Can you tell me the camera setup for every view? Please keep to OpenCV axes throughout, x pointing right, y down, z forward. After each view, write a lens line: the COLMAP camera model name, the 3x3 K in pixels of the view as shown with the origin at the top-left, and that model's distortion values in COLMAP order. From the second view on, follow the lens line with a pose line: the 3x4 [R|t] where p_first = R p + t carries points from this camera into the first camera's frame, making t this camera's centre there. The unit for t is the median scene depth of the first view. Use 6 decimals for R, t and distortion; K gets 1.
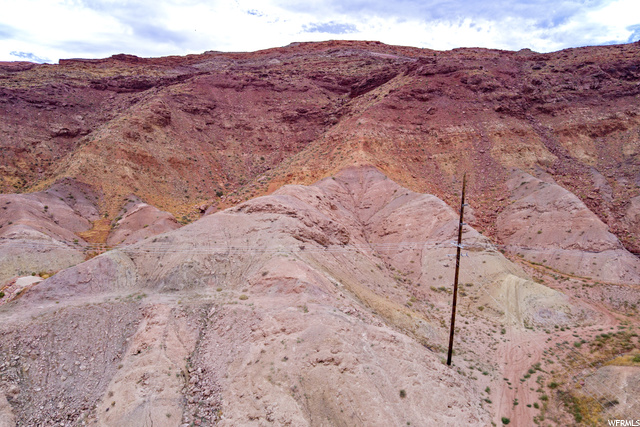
lens RADIAL K [[414.1, 0, 312.5], [0, 414.1, 211.0], [0, 0, 1]] dist [-0.101118, 0.053879]
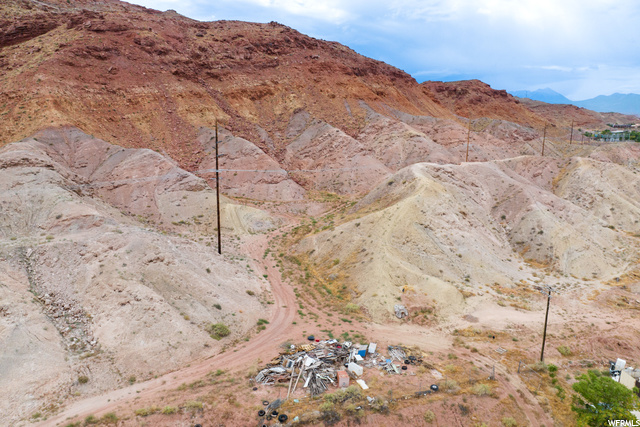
lens RADIAL K [[452.4, 0, 317.9], [0, 452.4, 227.4], [0, 0, 1]] dist [-0.050725, 0.024751]
pose [[0.697203, -0.163629, 0.697950, -0.186460], [0.097352, 0.986194, 0.133958, 0.035376], [-0.710233, -0.025449, 0.703506, -0.129362]]
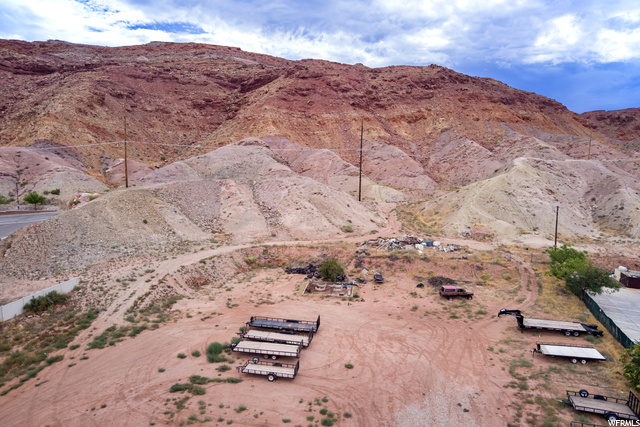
lens RADIAL K [[409.9, 0, 320.0], [0, 409.9, 213.5], [0, 0, 1]] dist [-0.064351, 0.029505]
pose [[0.921619, -0.050506, 0.384797, -0.261168], [0.052364, 0.998612, 0.005656, 0.144141], [-0.384548, 0.014937, 0.922984, -0.350813]]
